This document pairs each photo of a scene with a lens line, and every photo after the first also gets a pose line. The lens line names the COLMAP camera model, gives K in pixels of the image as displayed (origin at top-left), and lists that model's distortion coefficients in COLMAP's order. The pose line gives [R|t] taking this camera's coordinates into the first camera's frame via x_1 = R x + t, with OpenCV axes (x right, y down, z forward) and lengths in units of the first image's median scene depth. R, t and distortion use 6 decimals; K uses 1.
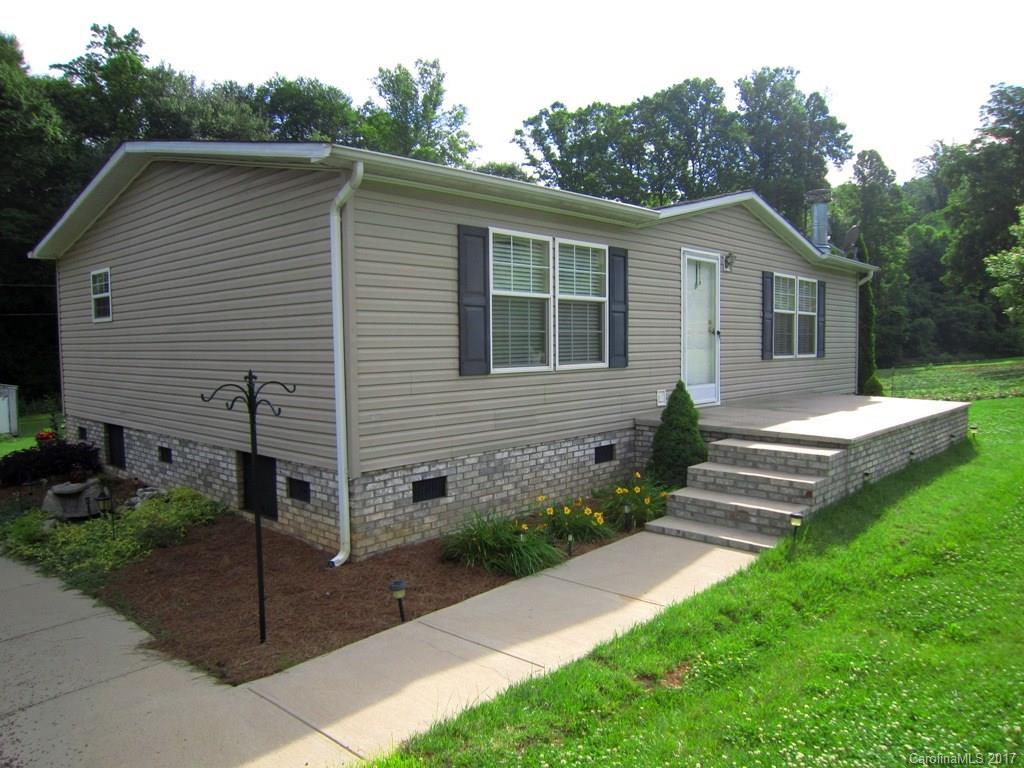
lens RADIAL K [[736.5, 0, 516.8], [0, 736.5, 382.4], [0, 0, 1]] dist [-0.051601, 0.018954]
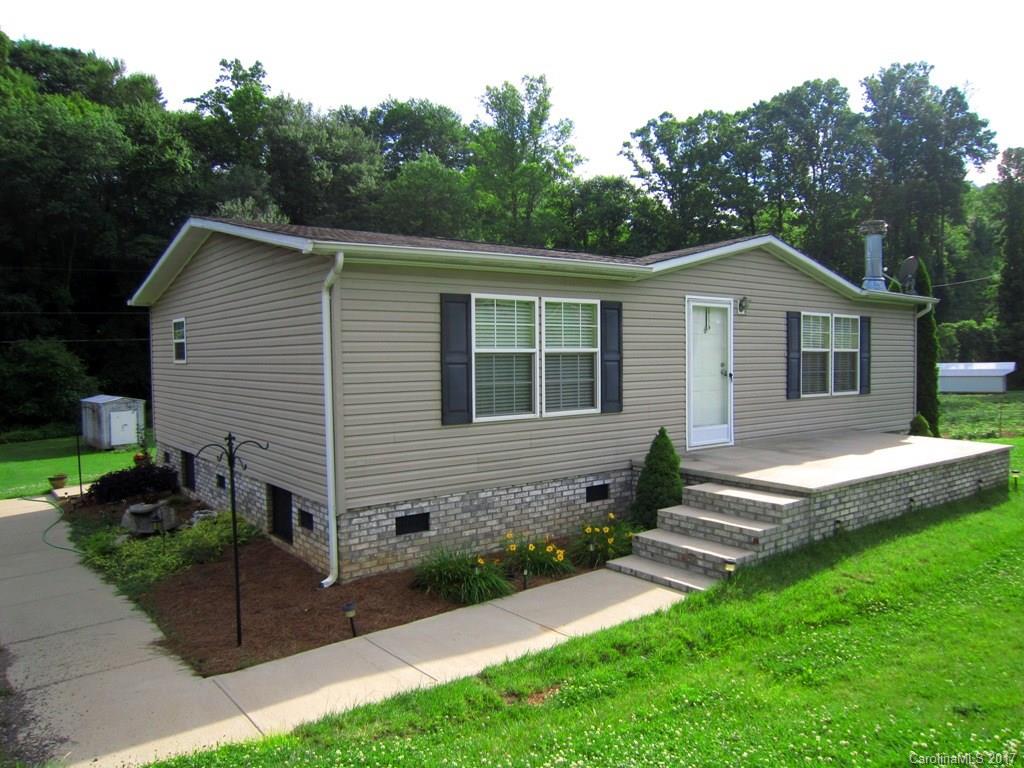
lens RADIAL K [[754.9, 0, 512.0], [0, 754.9, 384.0], [0, 0, 1]] dist [-0.055665, 0.004018]
pose [[0.987372, 0.006607, -0.158280, 0.139453], [-0.009298, 0.999824, -0.016269, -0.035398], [0.158144, 0.017536, 0.987260, -0.091004]]
